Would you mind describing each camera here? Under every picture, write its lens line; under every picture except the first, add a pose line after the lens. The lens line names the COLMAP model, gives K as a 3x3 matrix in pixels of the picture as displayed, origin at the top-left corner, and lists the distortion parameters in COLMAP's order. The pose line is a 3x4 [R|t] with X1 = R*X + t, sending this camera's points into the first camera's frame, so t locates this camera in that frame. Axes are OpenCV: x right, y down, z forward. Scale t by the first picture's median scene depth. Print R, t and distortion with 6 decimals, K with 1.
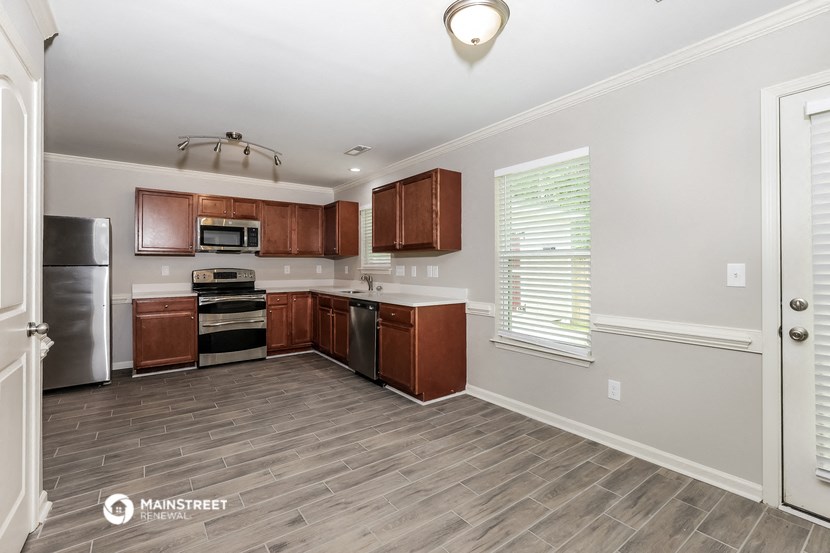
lens RADIAL K [[379.8, 0, 417.4], [0, 379.8, 264.9], [0, 0, 1]] dist [-0.009224, -0.000043]
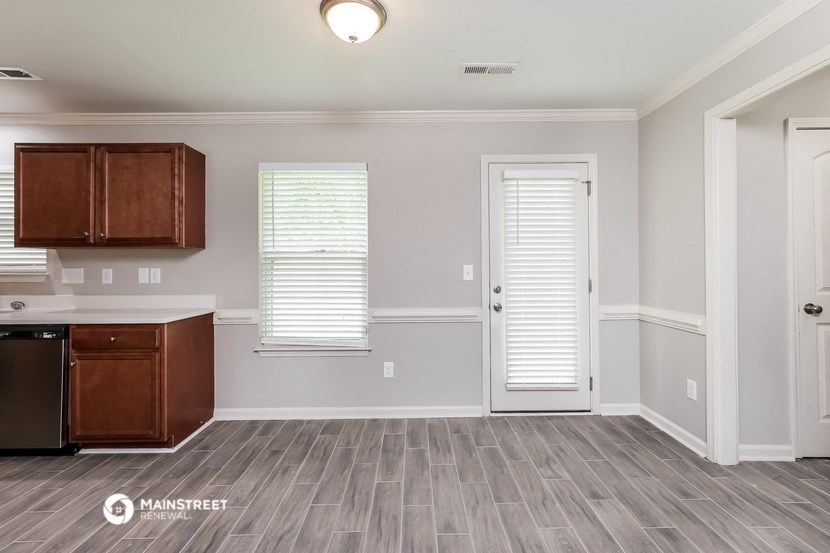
lens RADIAL K [[376.8, 0, 414.5], [0, 376.8, 262.3], [0, 0, 1]] dist [-0.000831, 0.000753]
pose [[0.594697, 0.006966, 0.803920, -0.306117], [0.003529, 0.999930, -0.011275, 0.001591], [-0.803942, 0.009542, 0.594630, 0.165034]]
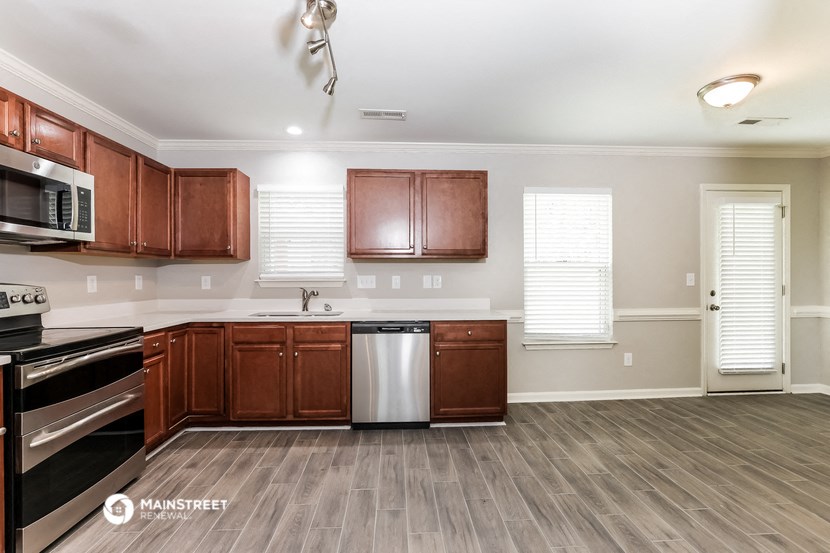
lens RADIAL K [[380.8, 0, 417.1], [0, 380.8, 274.3], [0, 0, 1]] dist [-0.006859, 0.000409]
pose [[0.545245, 0.002176, 0.838274, -0.889393], [0.001188, 0.999994, -0.003369, 0.003944], [-0.838276, 0.002833, 0.545239, 0.675822]]
